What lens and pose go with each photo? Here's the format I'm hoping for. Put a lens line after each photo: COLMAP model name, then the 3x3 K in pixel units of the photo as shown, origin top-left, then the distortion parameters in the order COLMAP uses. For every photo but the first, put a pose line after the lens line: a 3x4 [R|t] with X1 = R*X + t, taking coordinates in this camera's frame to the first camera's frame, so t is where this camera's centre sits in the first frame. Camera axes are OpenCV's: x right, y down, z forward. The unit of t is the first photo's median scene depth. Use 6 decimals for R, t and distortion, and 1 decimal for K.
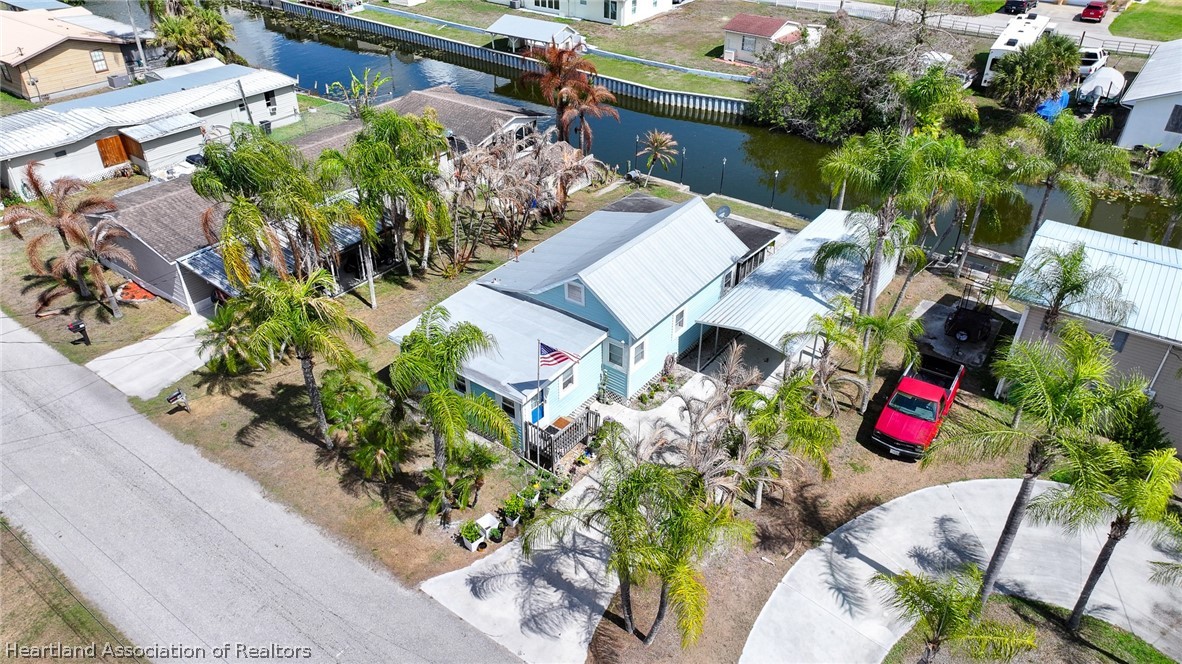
lens RADIAL K [[839.4, 0, 591.0], [0, 839.4, 332.0], [0, 0, 1]] dist [0.025129, 0.002268]
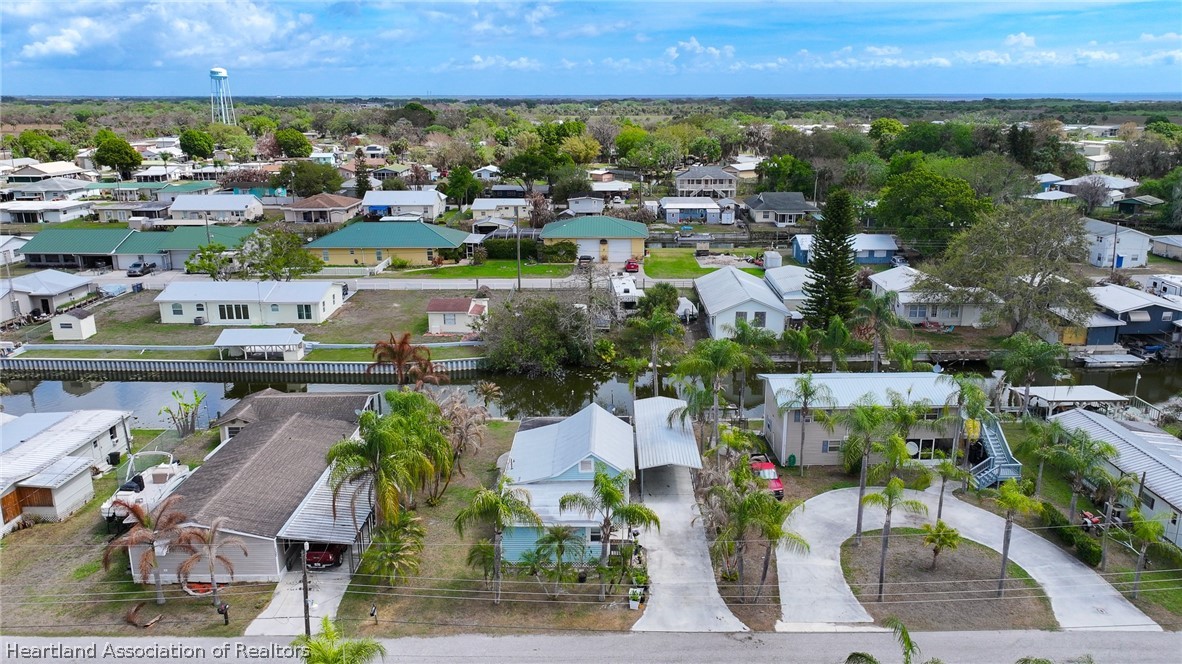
lens RADIAL K [[892.3, 0, 619.6], [0, 892.3, 332.8], [0, 0, 1]] dist [0.001170, 0.001687]
pose [[0.800908, -0.162115, 0.576424, -0.563732], [0.328972, 0.923485, -0.197365, 0.047341], [-0.500324, 0.347699, 0.792958, -0.295329]]
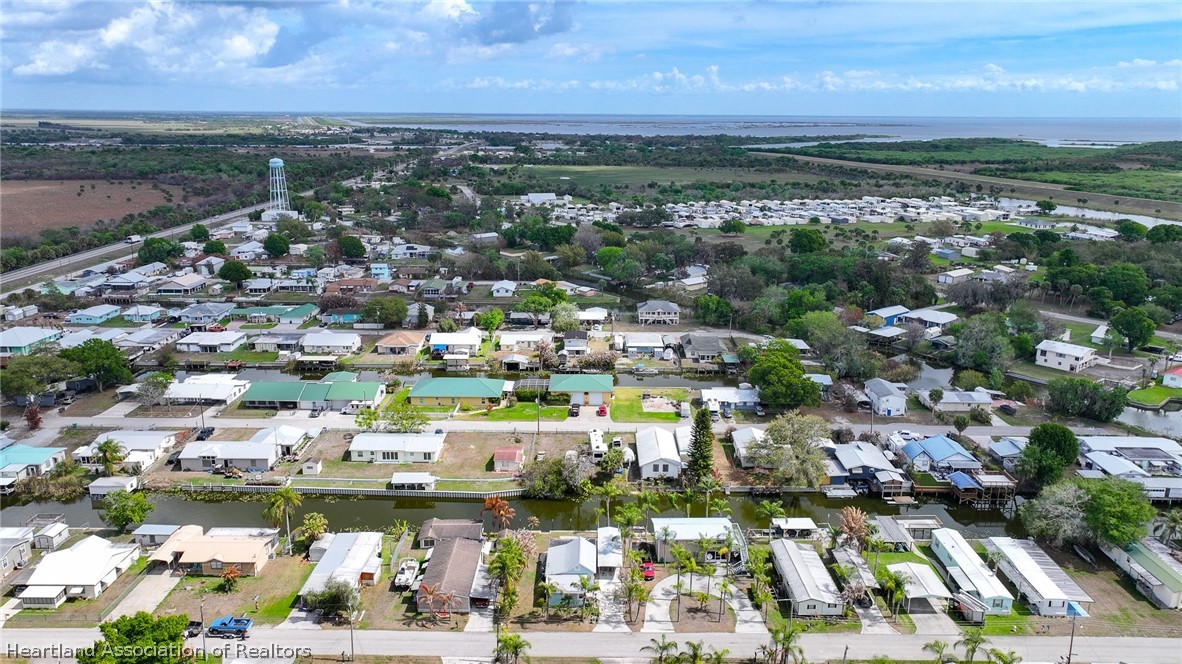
lens RADIAL K [[857.9, 0, 591.0], [0, 857.9, 332.0], [0, 0, 1]] dist [0.004388, 0.002695]
pose [[0.811115, -0.158425, 0.563022, -1.380105], [0.320096, 0.925901, -0.200612, -0.160784], [-0.489521, 0.342940, 0.801724, -1.826394]]
